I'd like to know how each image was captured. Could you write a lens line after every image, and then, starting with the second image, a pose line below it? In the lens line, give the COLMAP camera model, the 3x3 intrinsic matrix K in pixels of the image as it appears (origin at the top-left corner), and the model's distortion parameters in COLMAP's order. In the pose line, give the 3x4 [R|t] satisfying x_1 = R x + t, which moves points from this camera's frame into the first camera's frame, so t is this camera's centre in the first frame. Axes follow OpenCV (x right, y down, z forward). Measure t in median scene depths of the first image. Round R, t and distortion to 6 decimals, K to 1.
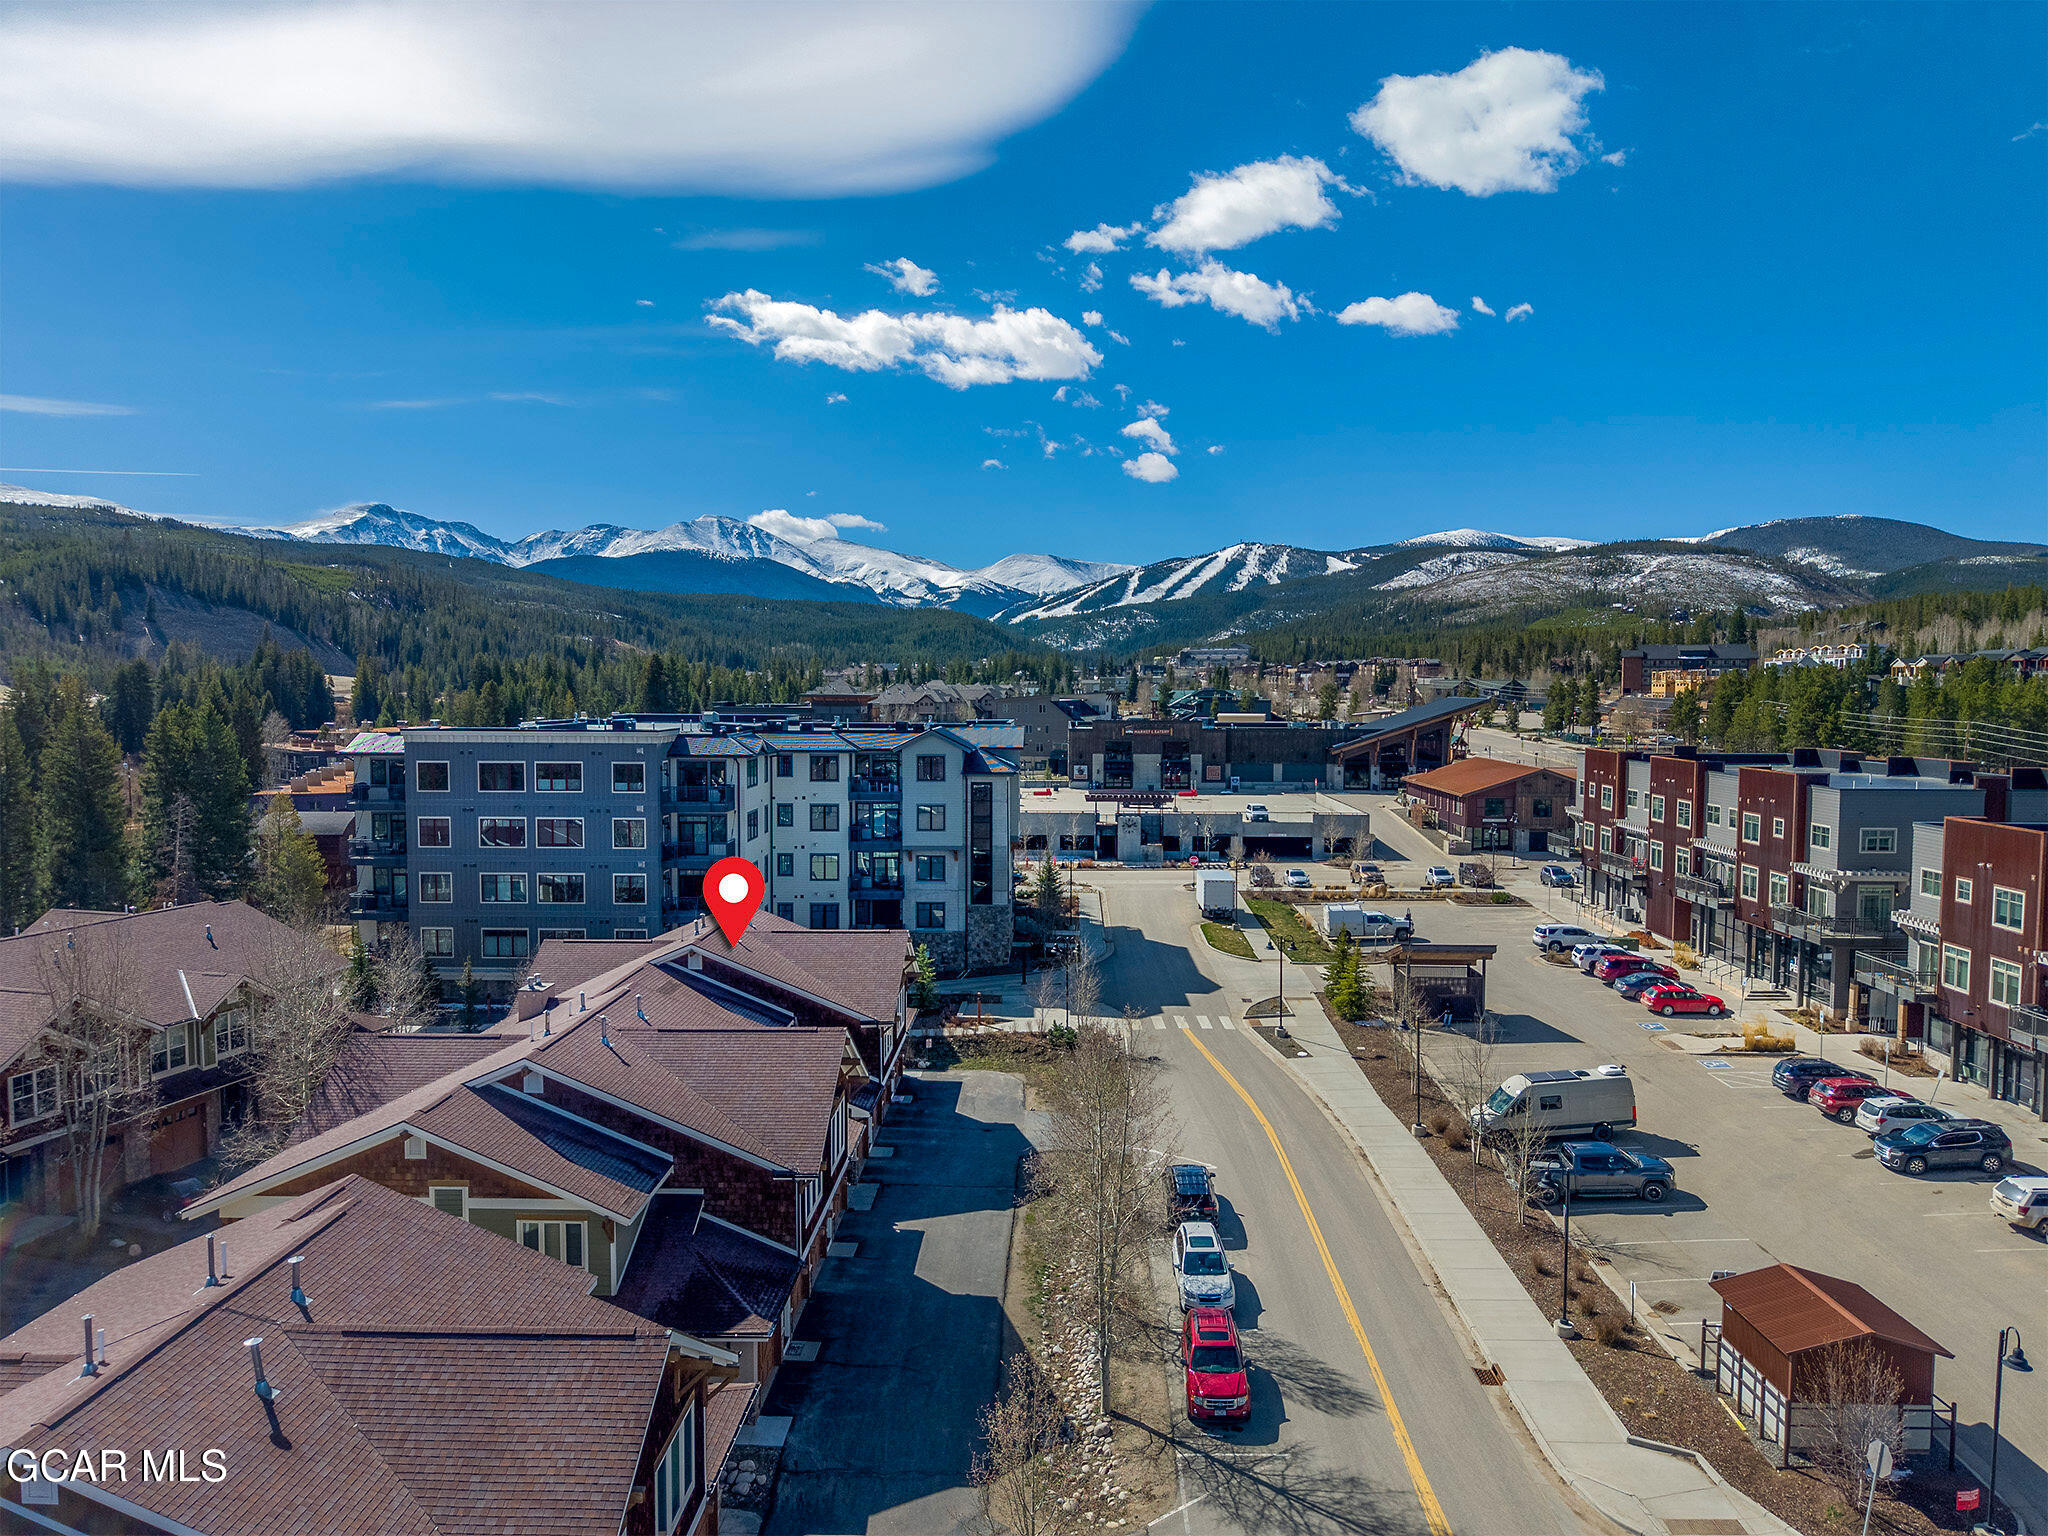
lens RADIAL K [[1370.2, 0, 1028.2], [0, 1370.2, 780.1], [0, 0, 1]] dist [0.049169, -0.057907]
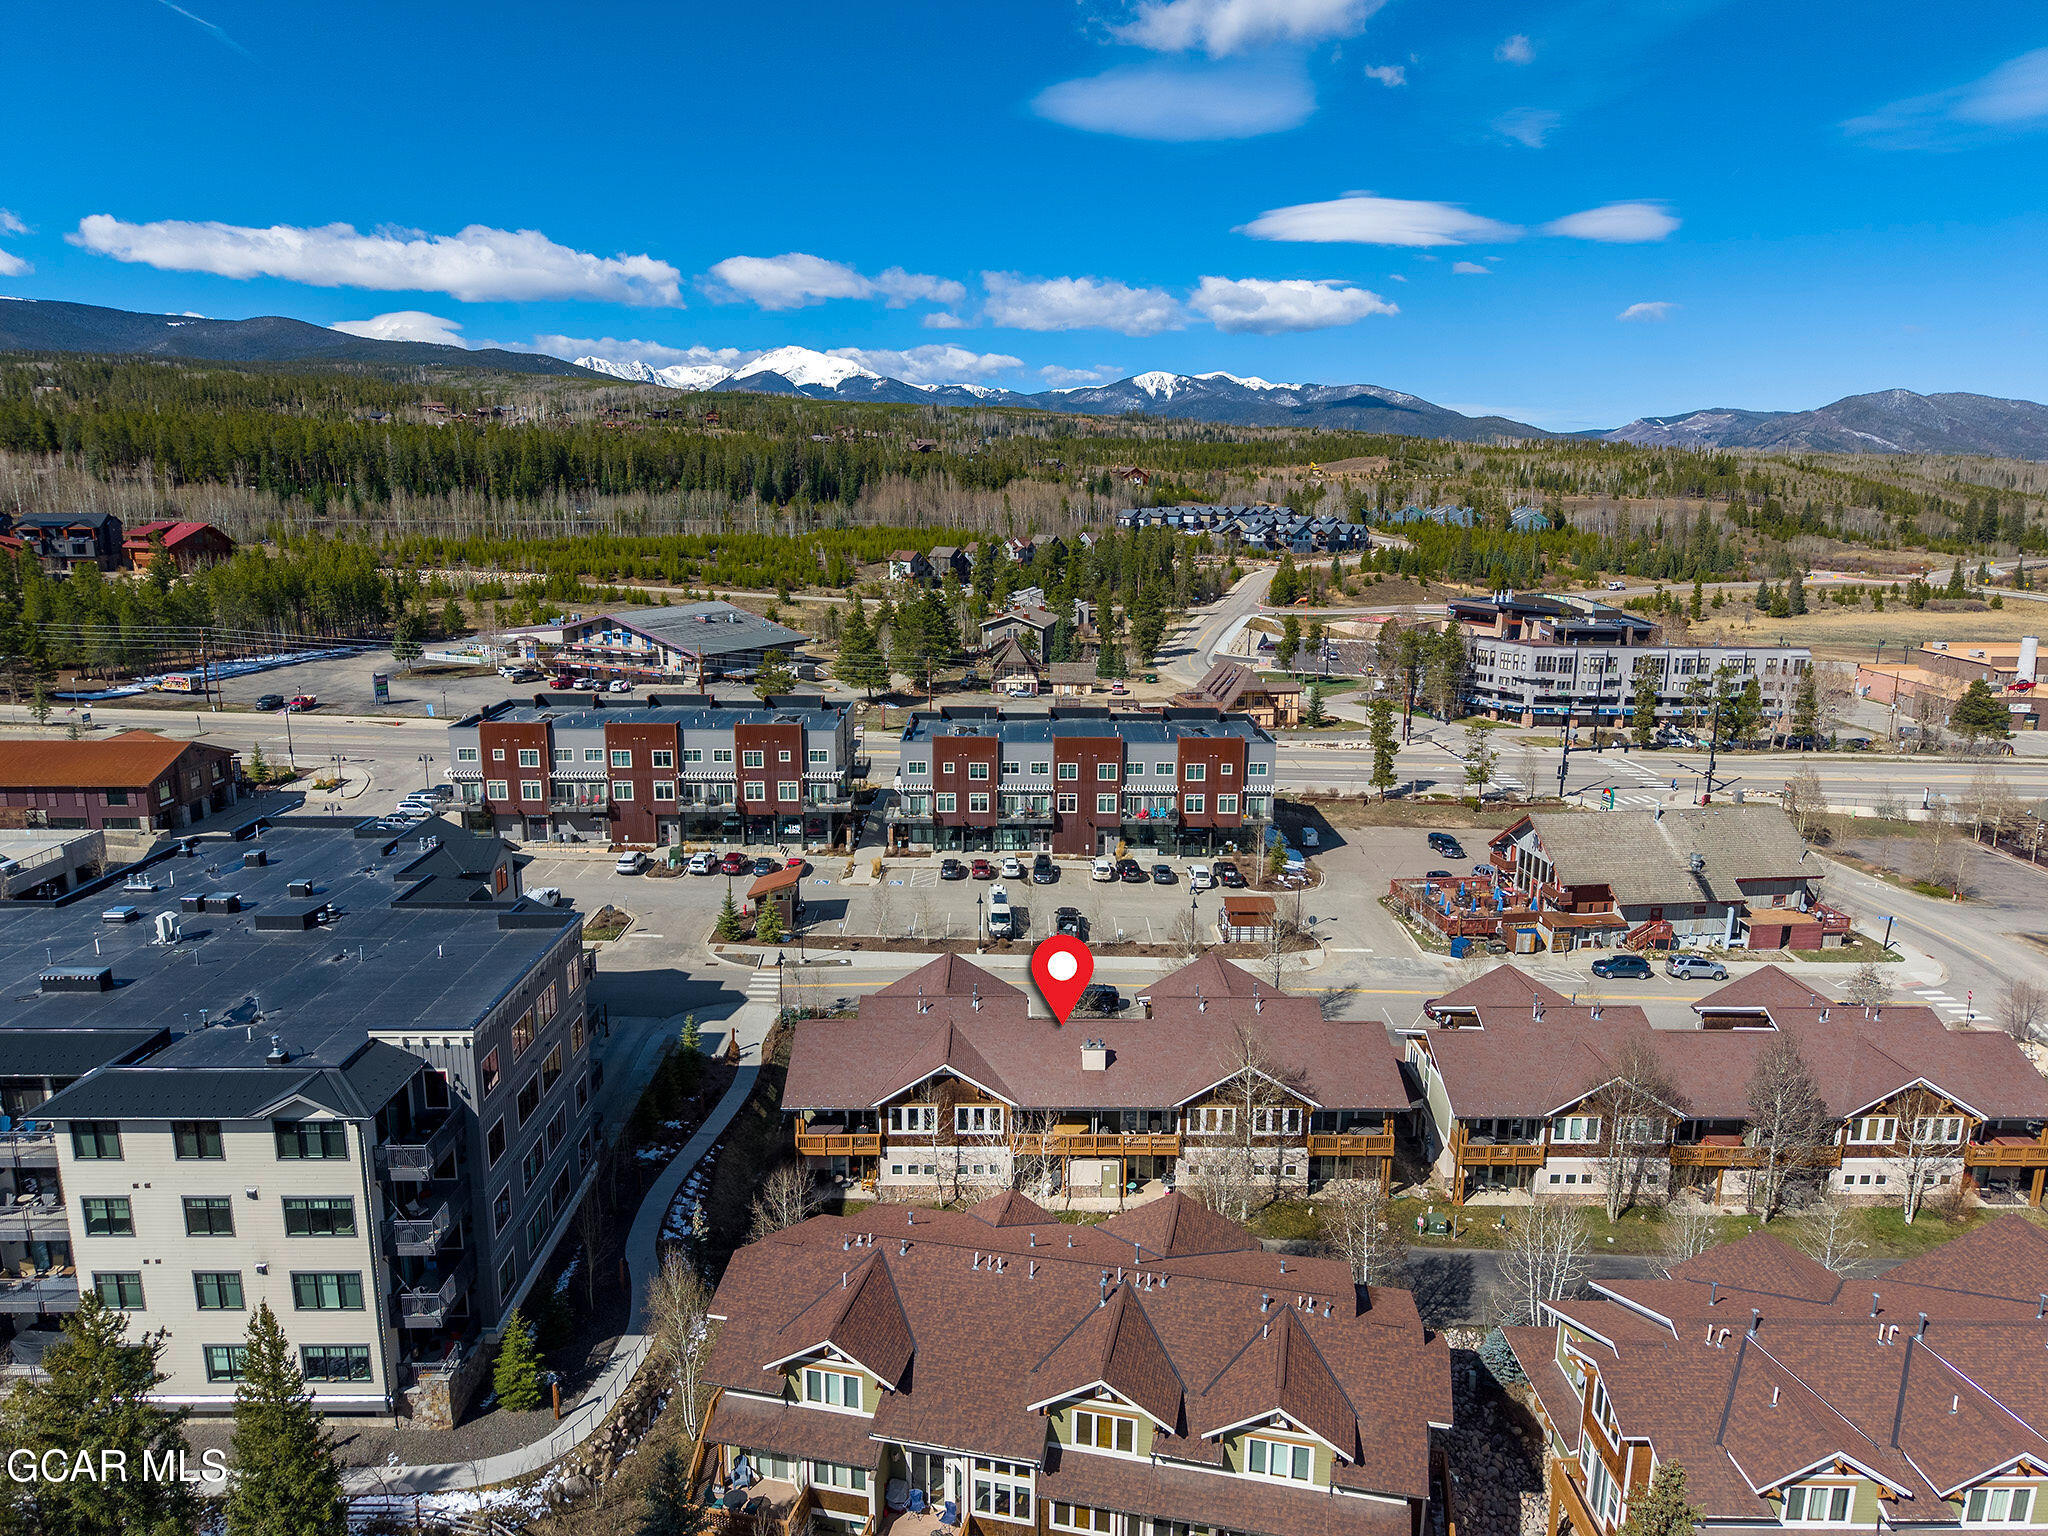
lens RADIAL K [[1370.2, 0, 1031.7], [0, 1370.2, 768.5], [0, 0, 1]] dist [0.049169, -0.057907]
pose [[-0.046403, -0.219201, 0.974576, -0.214540], [0.061274, 0.973165, 0.221802, -0.058178], [-0.997042, 0.070008, -0.031727, 0.137256]]
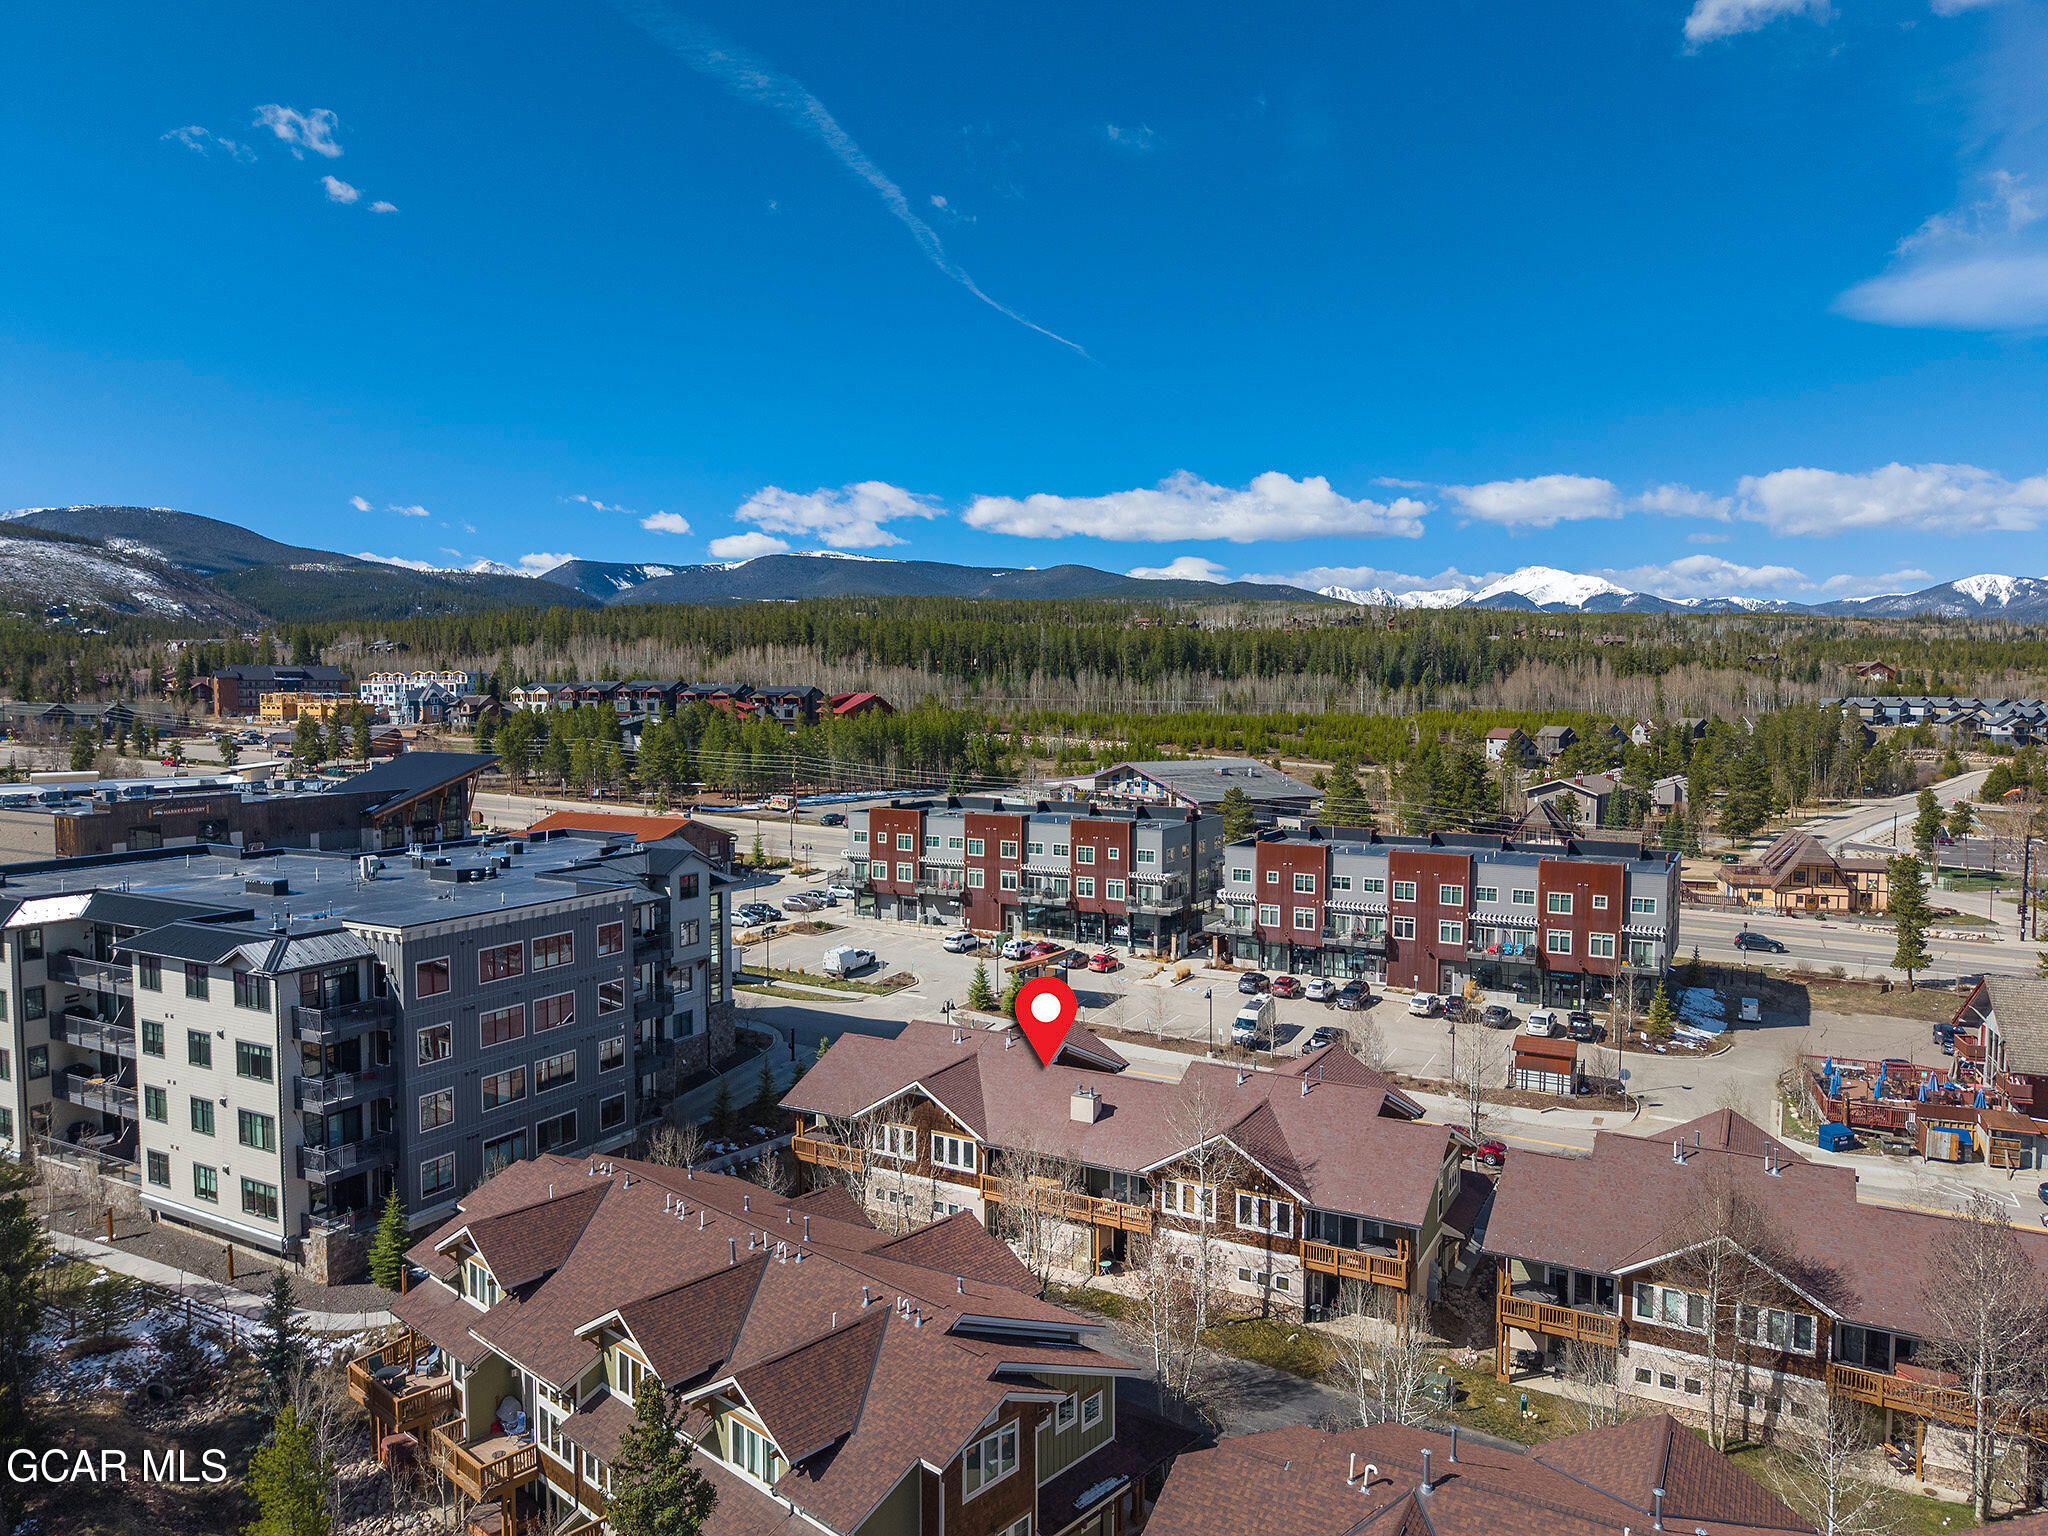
lens RADIAL K [[1370.2, 0, 1027.0], [0, 1370.2, 763.2], [0, 0, 1]] dist [0.049169, -0.057907]
pose [[0.454011, -0.055272, 0.889280, -0.190507], [0.061212, 0.997651, 0.030756, -0.025679], [-0.888891, 0.040471, 0.456328, 0.056366]]
